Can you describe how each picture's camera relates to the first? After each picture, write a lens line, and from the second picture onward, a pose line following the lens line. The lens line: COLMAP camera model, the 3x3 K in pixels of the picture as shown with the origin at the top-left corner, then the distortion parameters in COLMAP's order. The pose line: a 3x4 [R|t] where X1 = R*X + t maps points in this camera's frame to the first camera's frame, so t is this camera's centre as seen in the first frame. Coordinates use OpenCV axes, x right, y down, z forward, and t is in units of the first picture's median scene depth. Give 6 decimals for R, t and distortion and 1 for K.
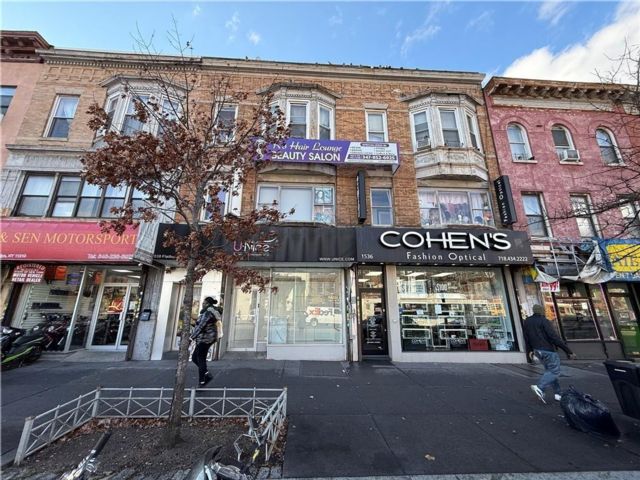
lens RADIAL K [[253.9, 0, 320.9], [0, 253.9, 240.8], [0, 0, 1]] dist [-0.004422, 0.001759]
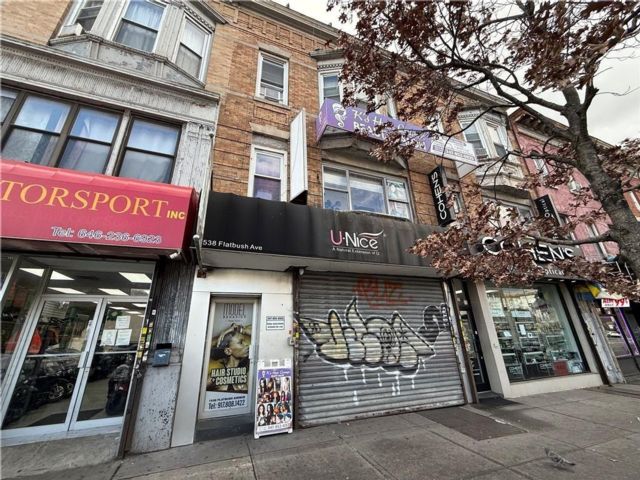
lens RADIAL K [[253.9, 0, 320.1], [0, 253.9, 241.1], [0, 0, 1]] dist [-0.004422, 0.001759]
pose [[0.953079, 0.075856, 0.293062, -0.473078], [-0.047563, 0.993595, -0.102499, 0.083981], [-0.298960, 0.083751, 0.950583, 0.330701]]
